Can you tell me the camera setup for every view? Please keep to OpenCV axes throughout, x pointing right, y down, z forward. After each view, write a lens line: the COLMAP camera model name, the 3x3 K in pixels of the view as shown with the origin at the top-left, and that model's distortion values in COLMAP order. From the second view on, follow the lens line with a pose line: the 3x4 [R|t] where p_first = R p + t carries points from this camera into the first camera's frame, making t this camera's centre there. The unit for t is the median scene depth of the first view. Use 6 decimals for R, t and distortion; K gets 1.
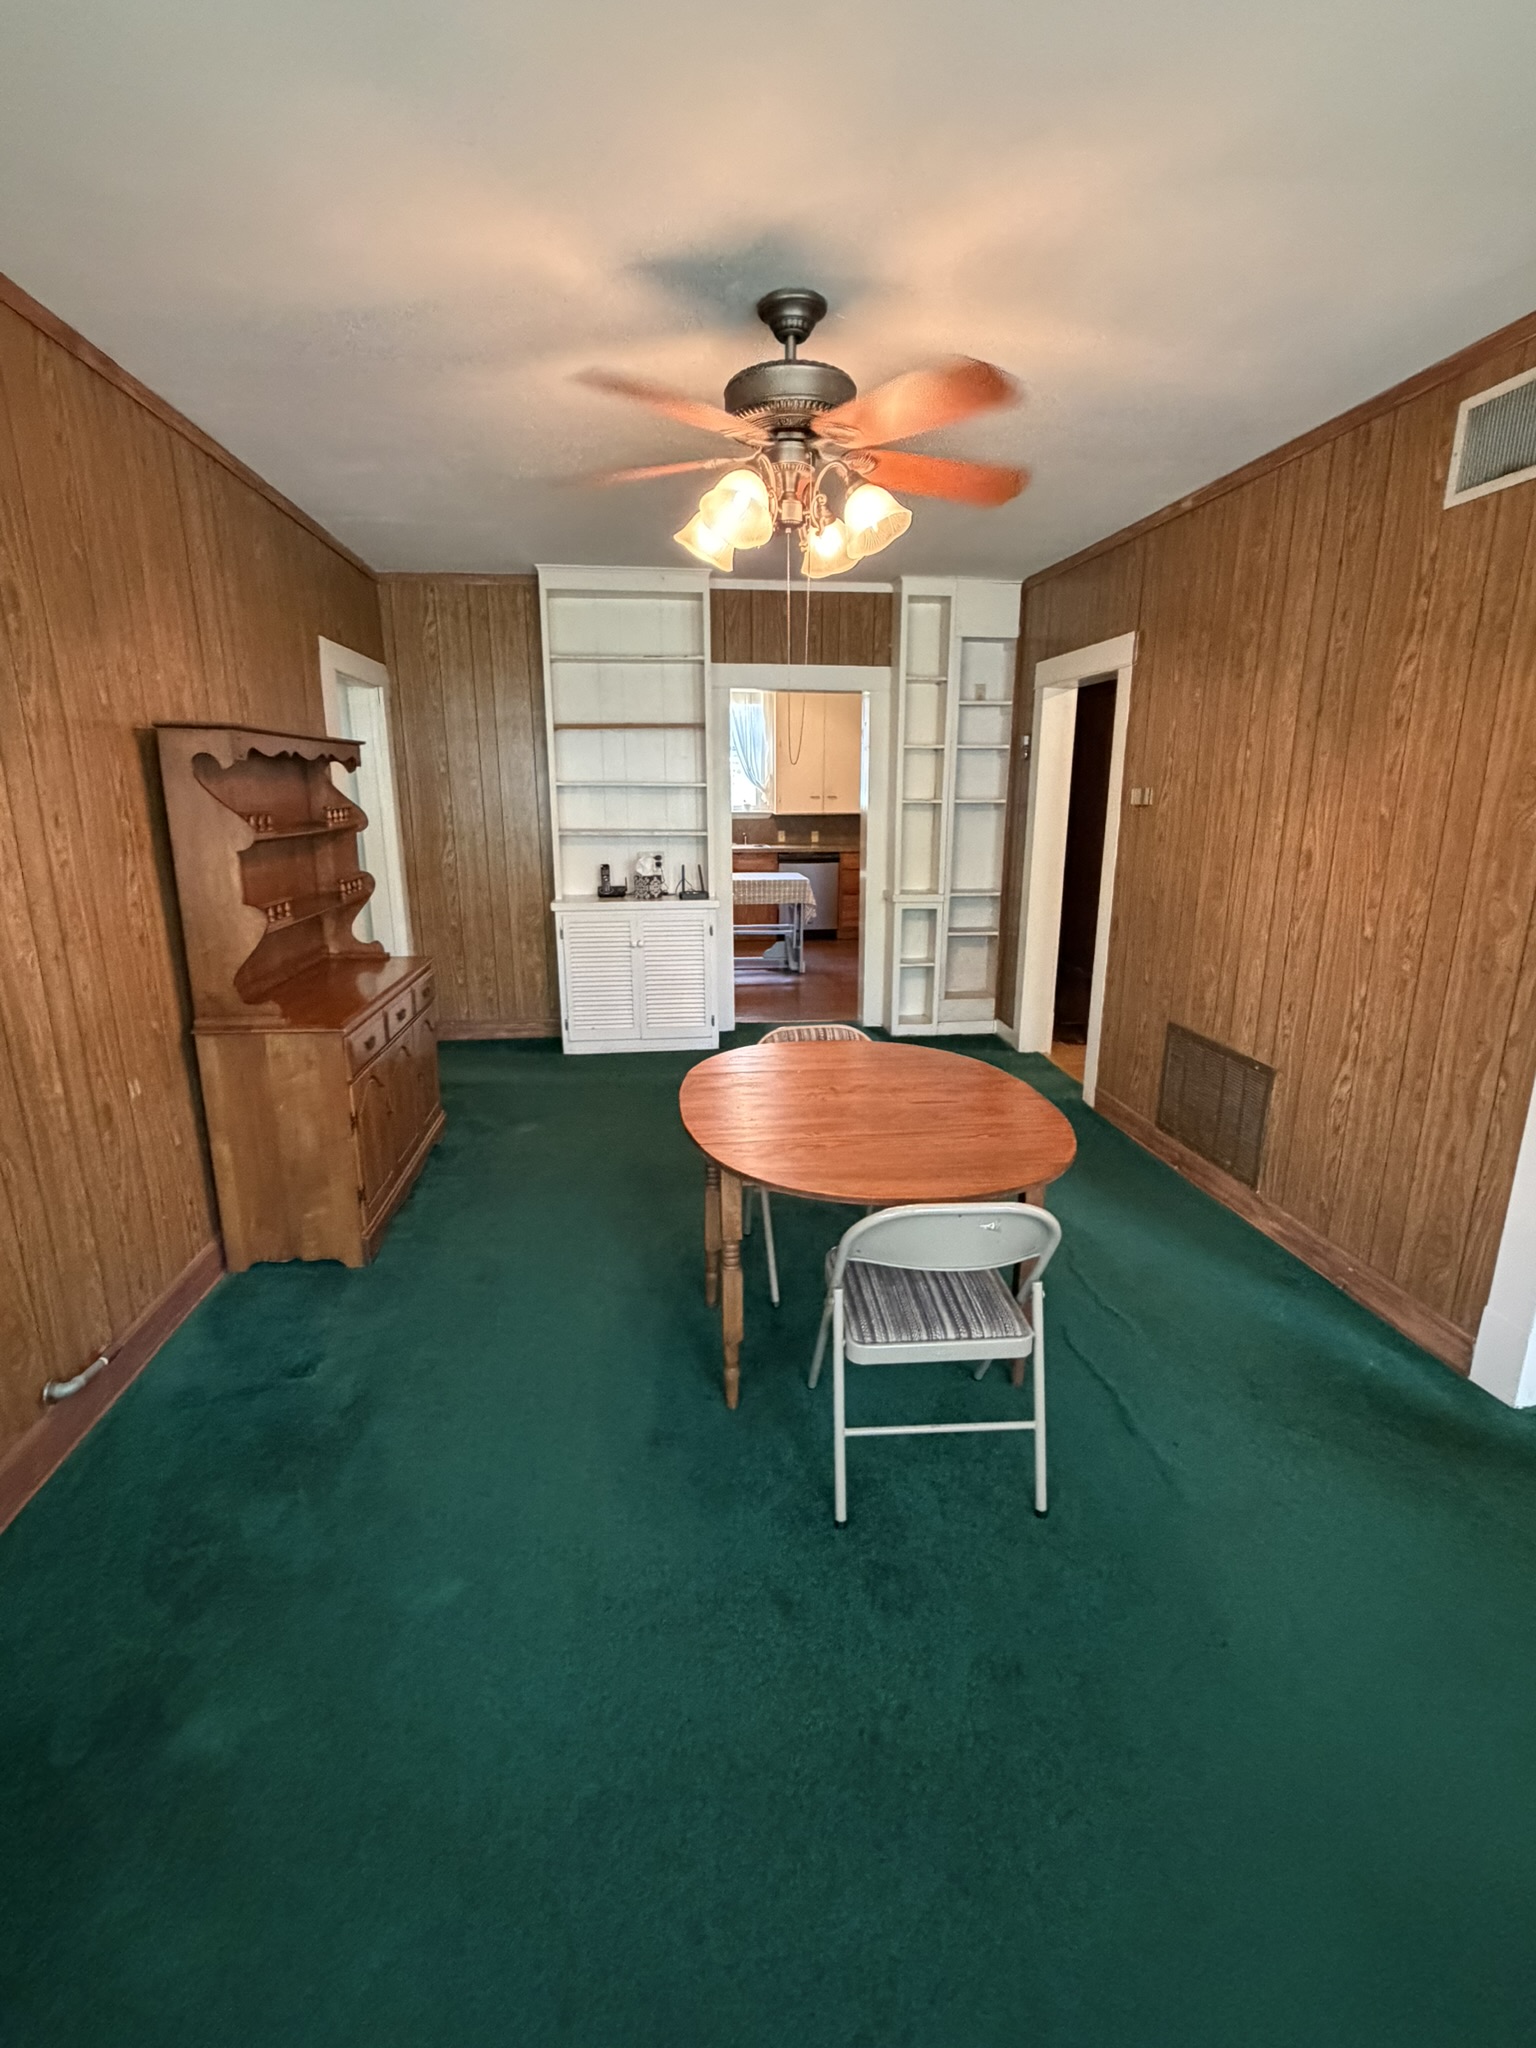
lens RADIAL K [[940.8, 0, 764.9], [0, 940.8, 1020.0], [0, 0, 1]] dist [-0.000047, -0.001255]
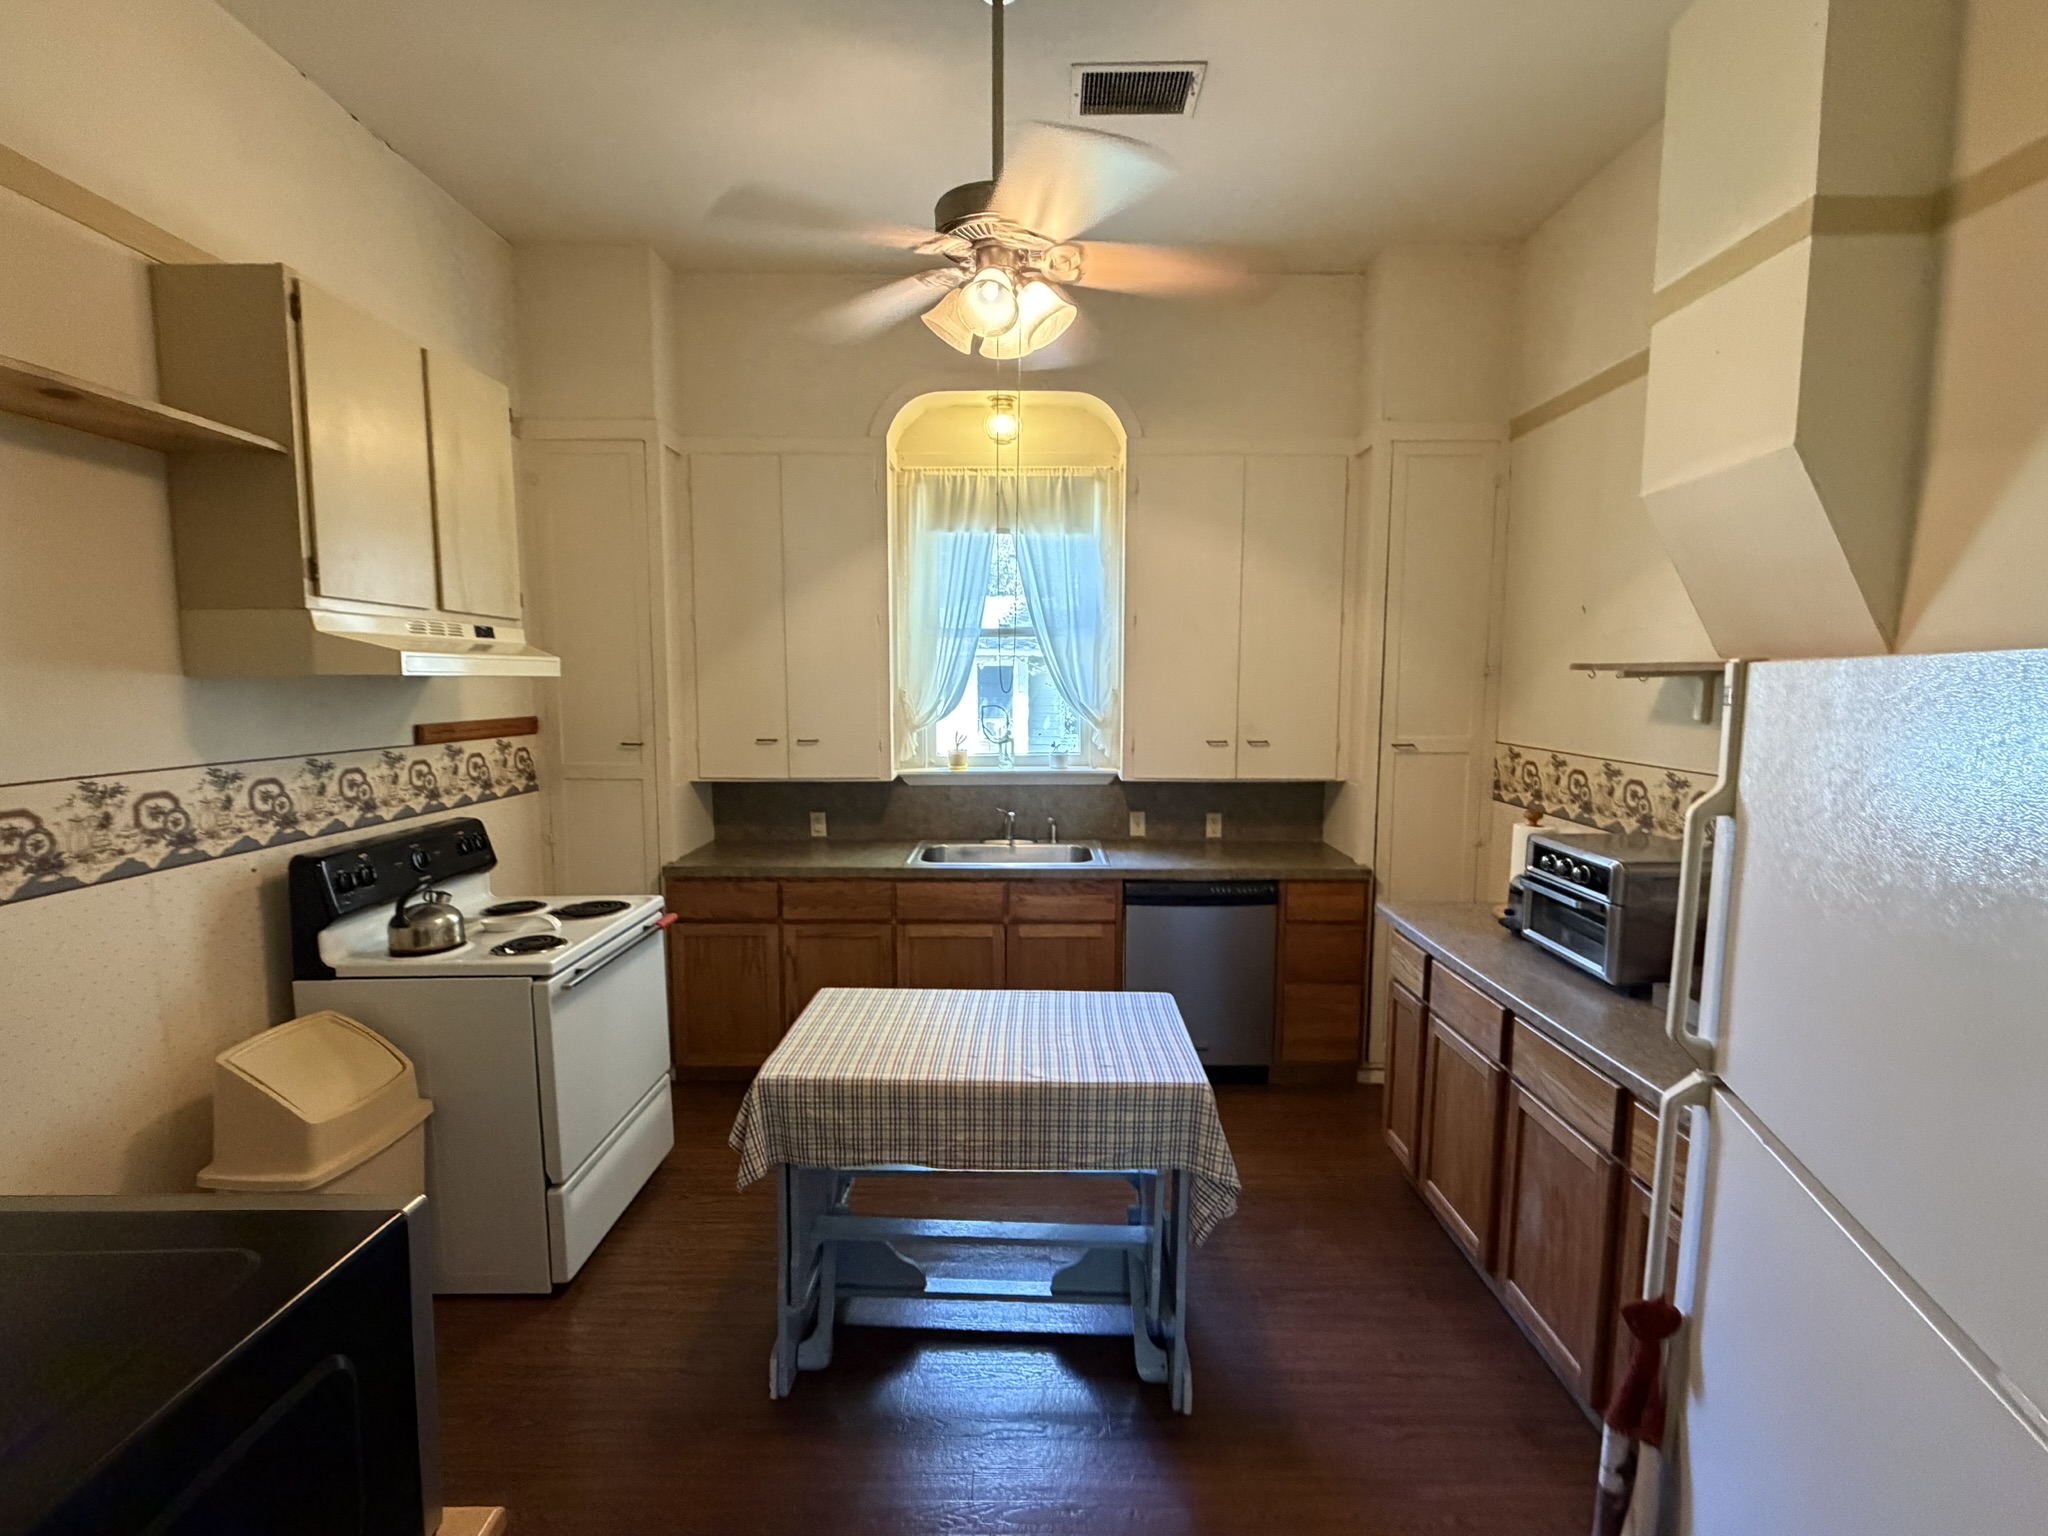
lens RADIAL K [[940.8, 0, 1022.1], [0, 940.8, 776.2], [0, 0, 1]] dist [-0.000047, -0.001255]
pose [[0.992002, 0.021172, -0.124431, 0.018822], [-0.039346, 0.988579, -0.145475, -0.155152], [0.119930, 0.149207, 0.981506, 0.570461]]
